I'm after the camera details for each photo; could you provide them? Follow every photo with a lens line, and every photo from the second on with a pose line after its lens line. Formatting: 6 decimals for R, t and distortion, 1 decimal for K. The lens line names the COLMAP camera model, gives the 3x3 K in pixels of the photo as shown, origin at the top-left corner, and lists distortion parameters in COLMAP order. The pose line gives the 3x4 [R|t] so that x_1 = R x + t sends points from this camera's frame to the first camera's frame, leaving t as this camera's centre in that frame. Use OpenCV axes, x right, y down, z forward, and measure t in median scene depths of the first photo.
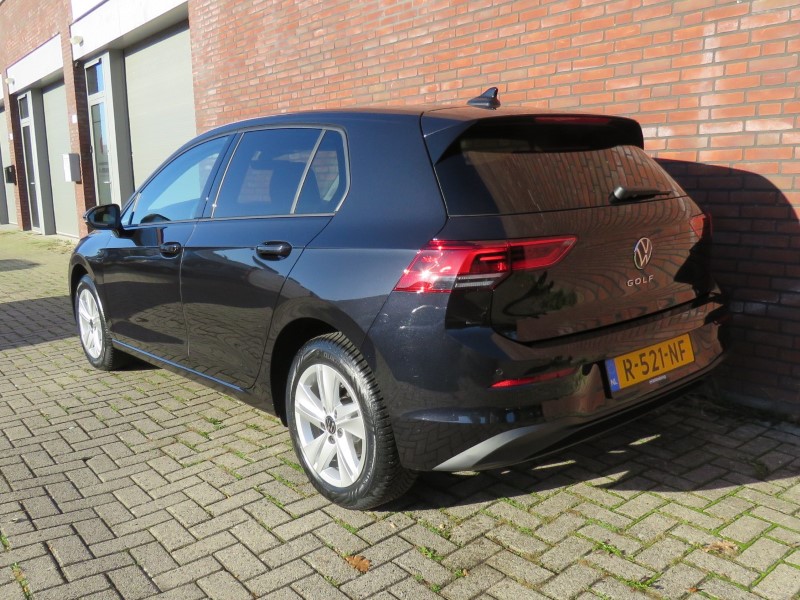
lens RADIAL K [[658.4, 0, 399.1], [0, 658.4, 301.6], [0, 0, 1]] dist [-0.005452, 0.003218]
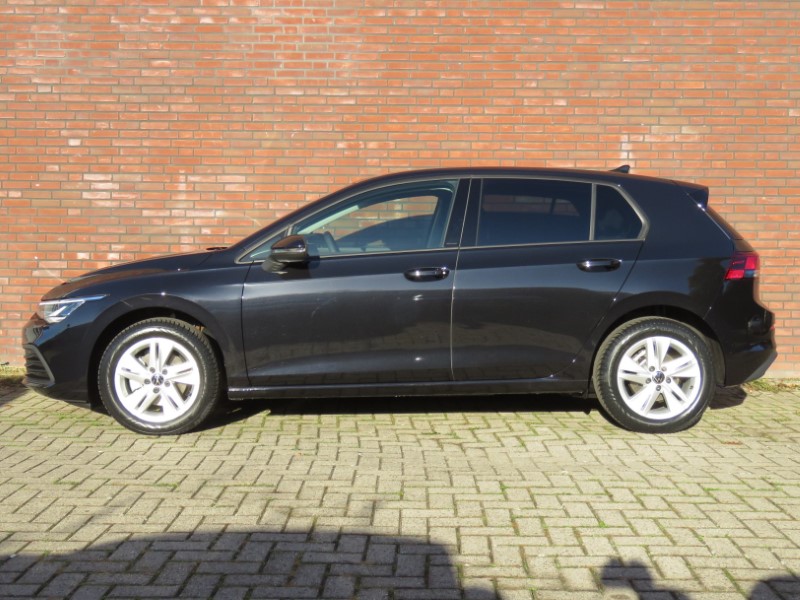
lens RADIAL K [[809.0, 0, 399.3], [0, 809.0, 299.6], [0, 0, 1]] dist [0.012549, 0.000000]
pose [[0.695159, -0.012399, 0.718749, -0.981007], [0.110220, 0.989867, -0.089526, 0.062383], [-0.710356, 0.141456, 0.689482, 0.077096]]
